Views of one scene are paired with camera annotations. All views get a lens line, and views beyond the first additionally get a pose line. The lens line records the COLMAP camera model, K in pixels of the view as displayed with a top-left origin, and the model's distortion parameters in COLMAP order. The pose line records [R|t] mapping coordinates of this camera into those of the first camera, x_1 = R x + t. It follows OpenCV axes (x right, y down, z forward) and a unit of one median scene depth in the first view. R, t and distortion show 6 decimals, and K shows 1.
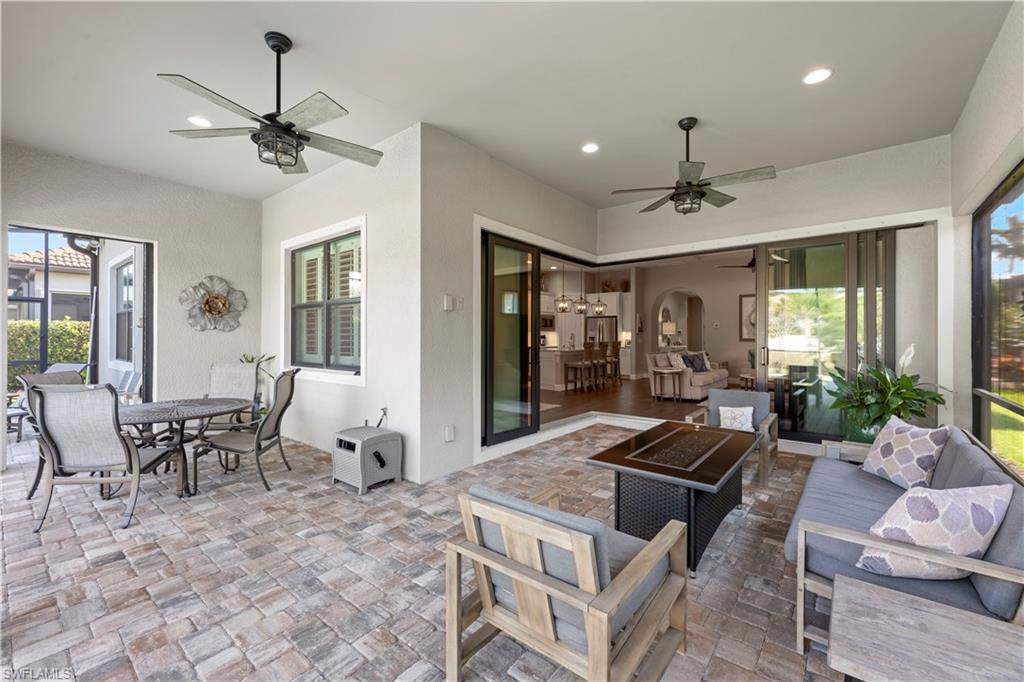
lens RADIAL K [[419.5, 0, 511.7], [0, 419.5, 337.7], [0, 0, 1]] dist [0.001630, -0.000038]
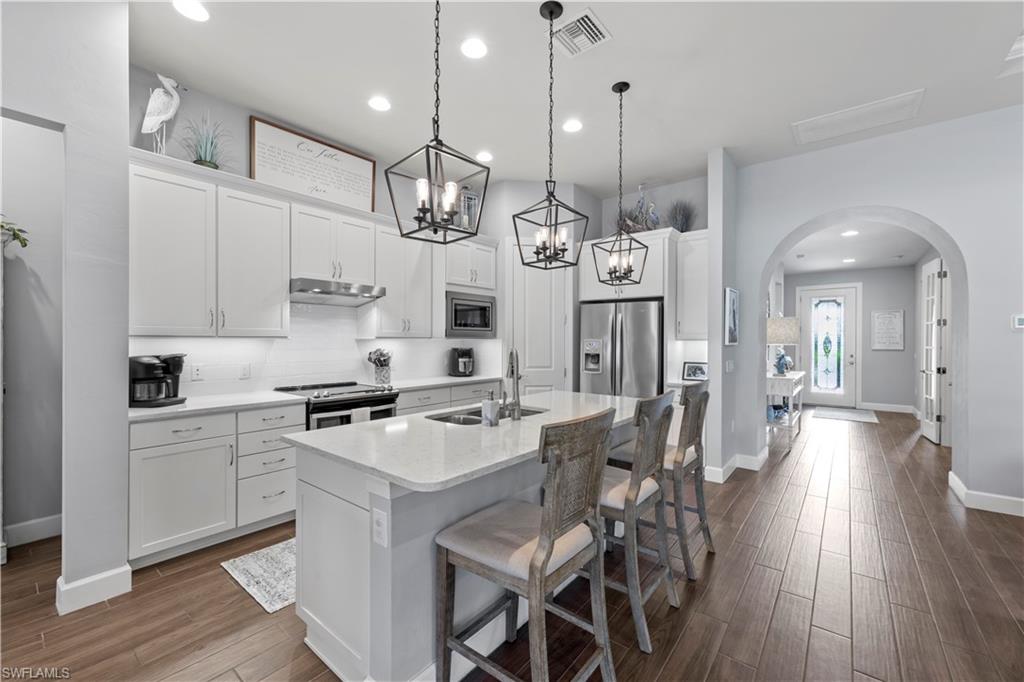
lens RADIAL K [[419.5, 0, 511.9], [0, 419.5, 340.1], [0, 0, 1]] dist [0.001630, -0.000038]
pose [[0.999995, 0.003270, 0.000374, 0.119890], [-0.003270, 0.999995, -0.000224, -0.014148], [-0.000375, 0.000223, 1.000000, 0.632429]]
